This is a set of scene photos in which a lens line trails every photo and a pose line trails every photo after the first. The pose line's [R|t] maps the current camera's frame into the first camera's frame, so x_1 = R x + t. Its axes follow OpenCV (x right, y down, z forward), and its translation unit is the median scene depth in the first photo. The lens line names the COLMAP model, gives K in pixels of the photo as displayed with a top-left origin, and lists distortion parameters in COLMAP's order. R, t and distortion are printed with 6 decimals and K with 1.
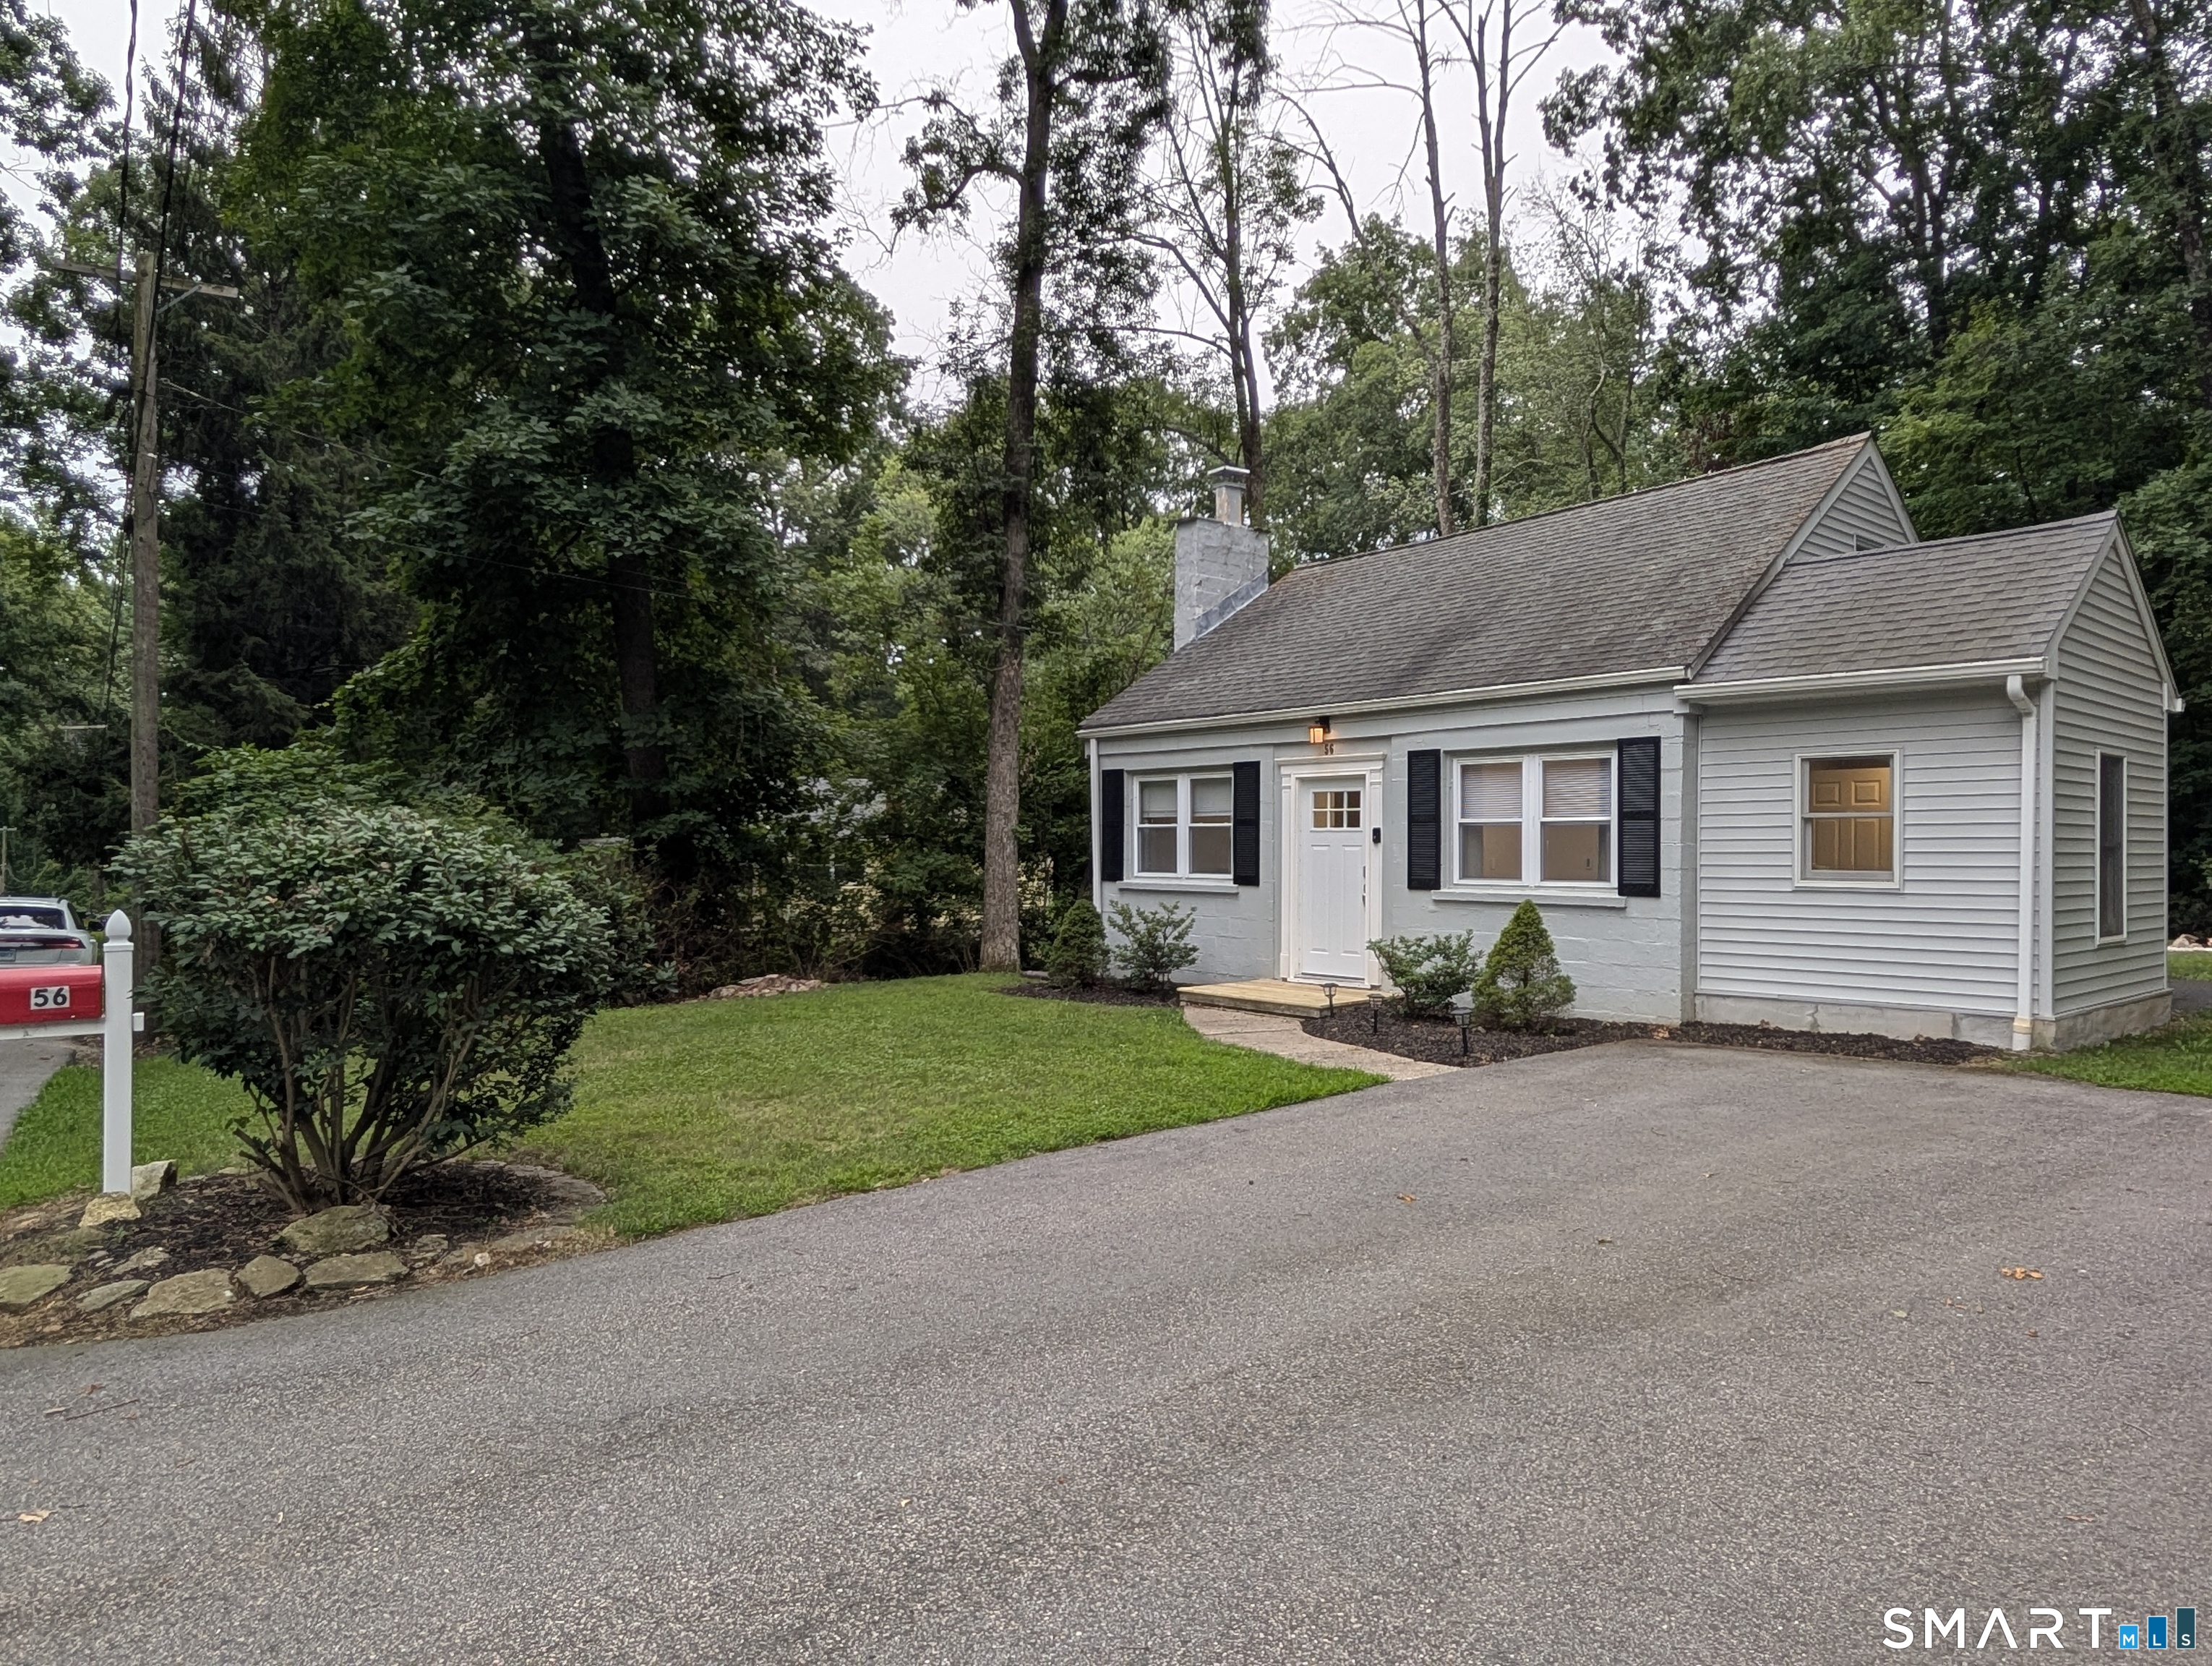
lens RADIAL K [[1413.2, 0, 1102.6], [0, 1413.2, 834.1], [0, 0, 1]] dist [-0.000943, -0.001806]
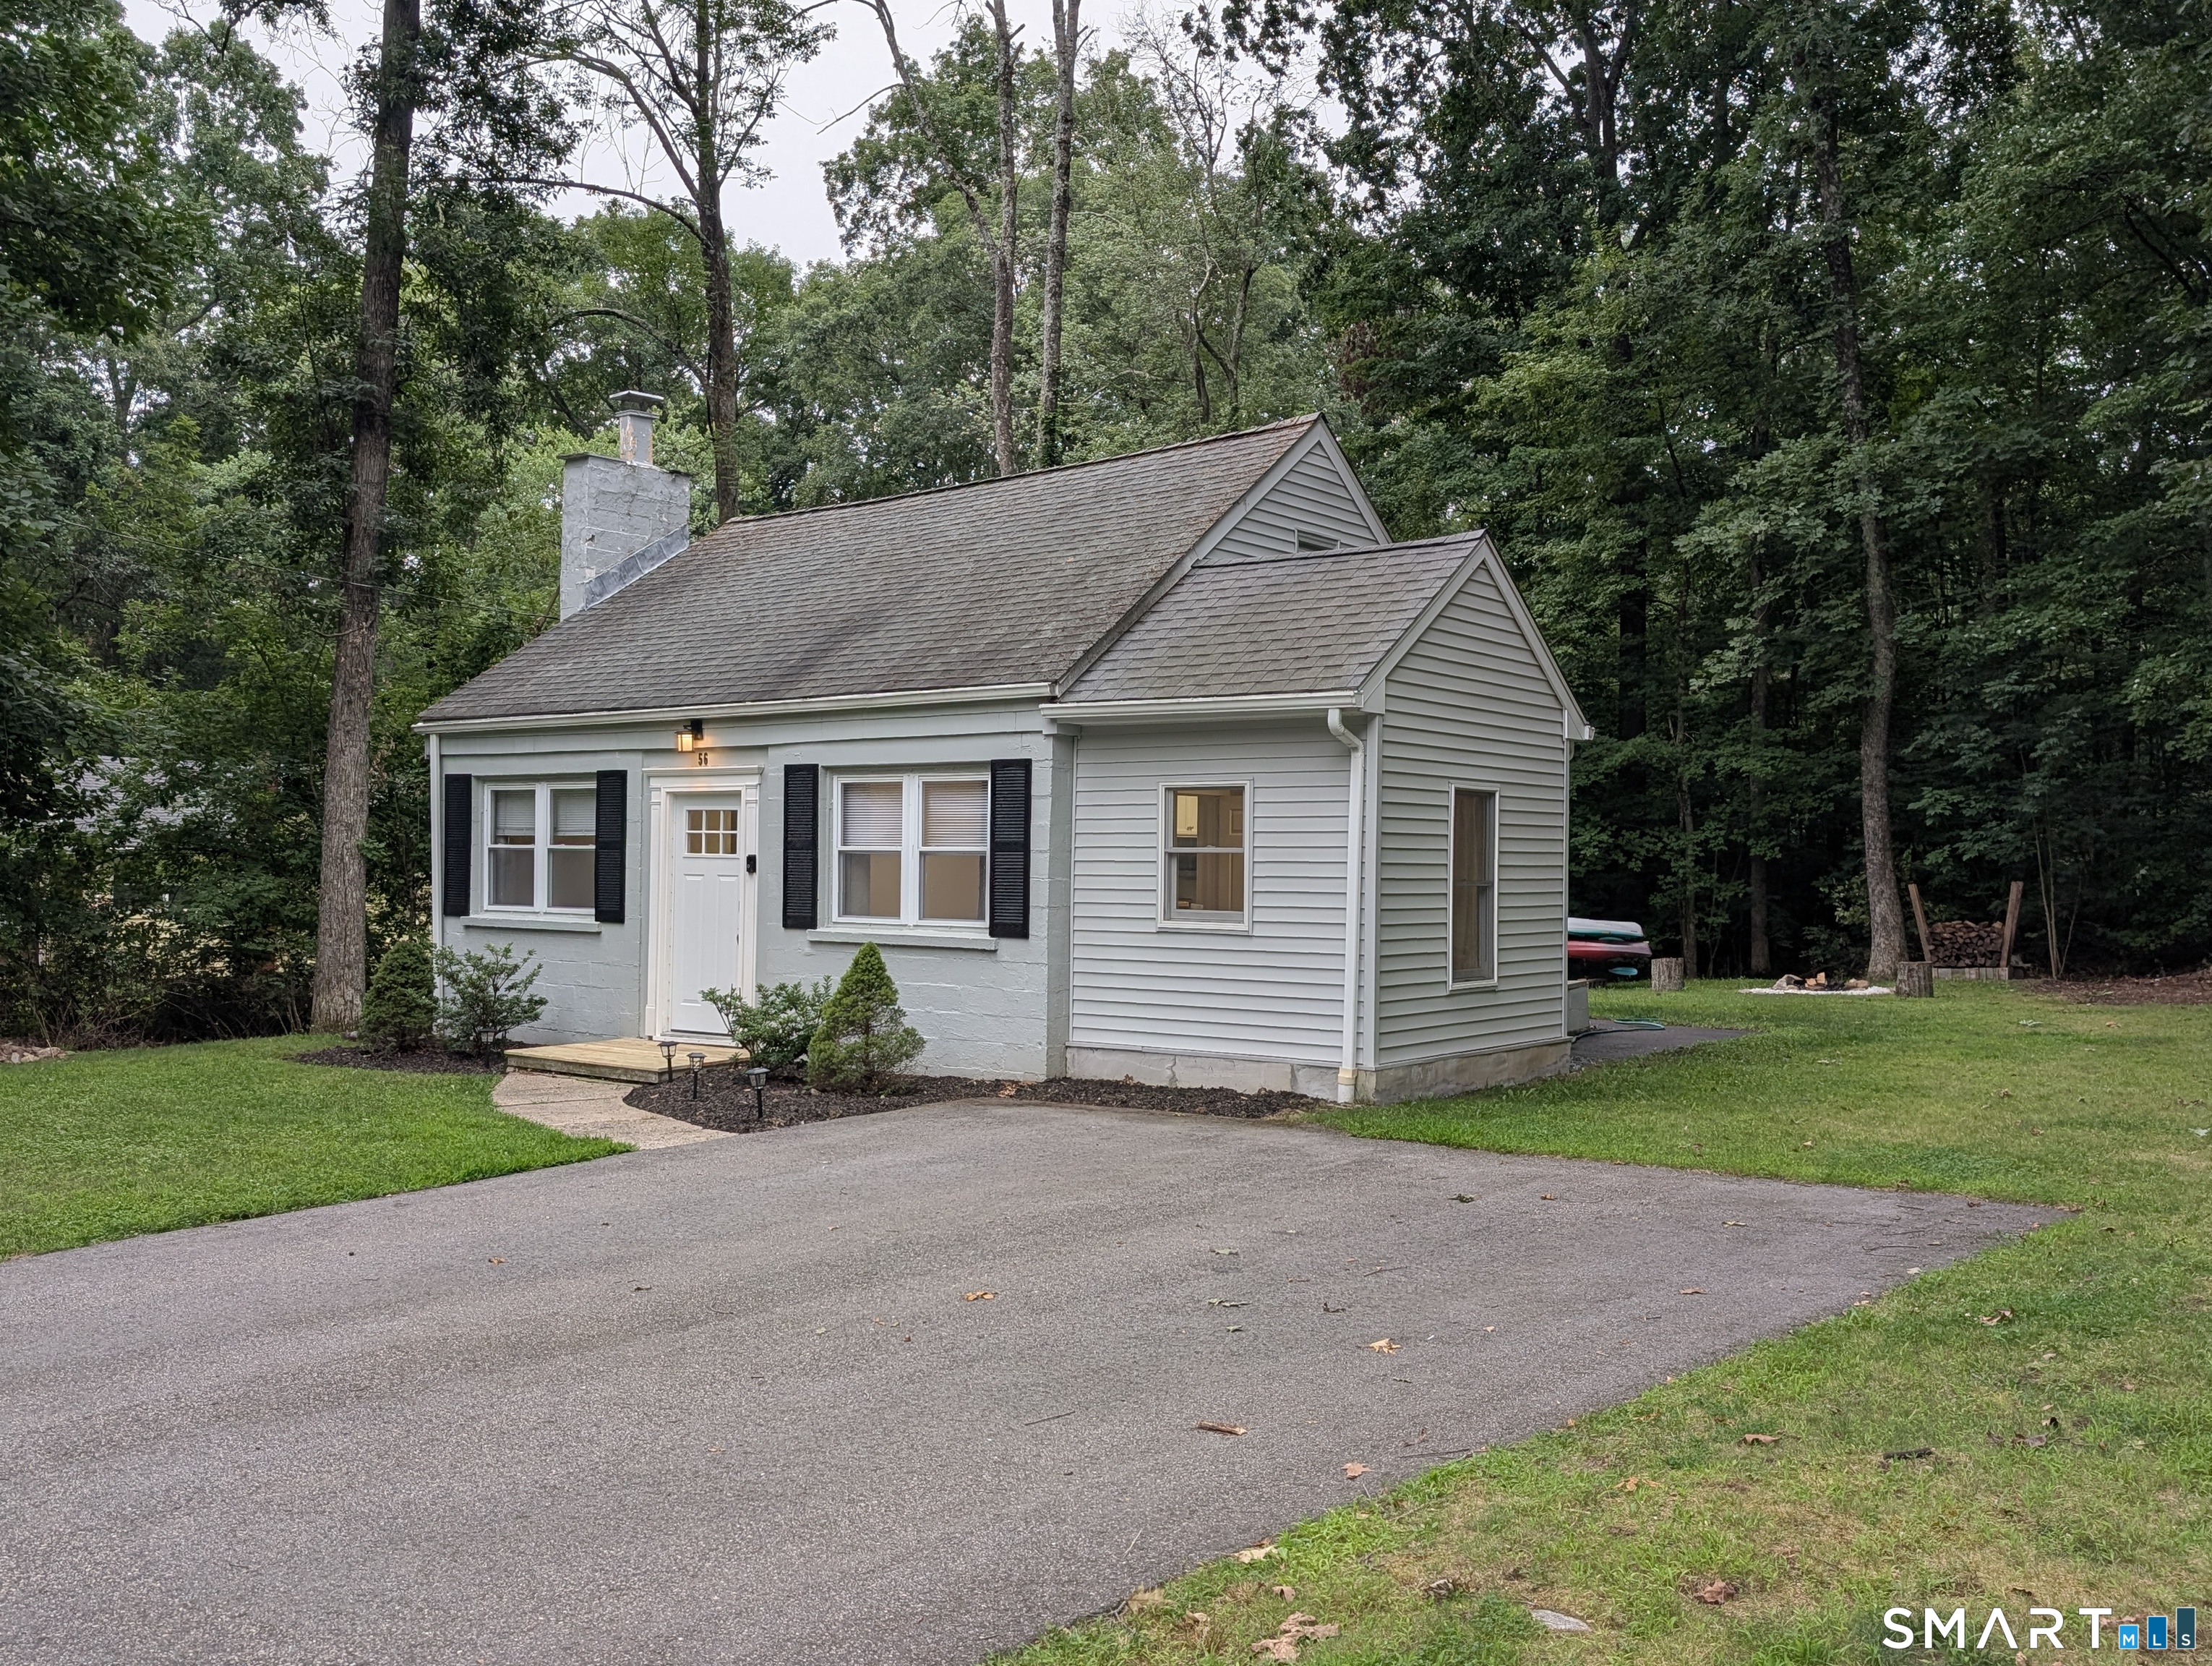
lens RADIAL K [[1963.6, 0, 1090.9], [0, 1963.6, 829.4], [0, 0, 1]] dist [0.119478, -0.329240]
pose [[0.976914, 0.009638, 0.213417, 0.133859], [-0.009016, 0.999952, -0.003886, -0.015979], [-0.213444, 0.001872, 0.976953, -0.177388]]
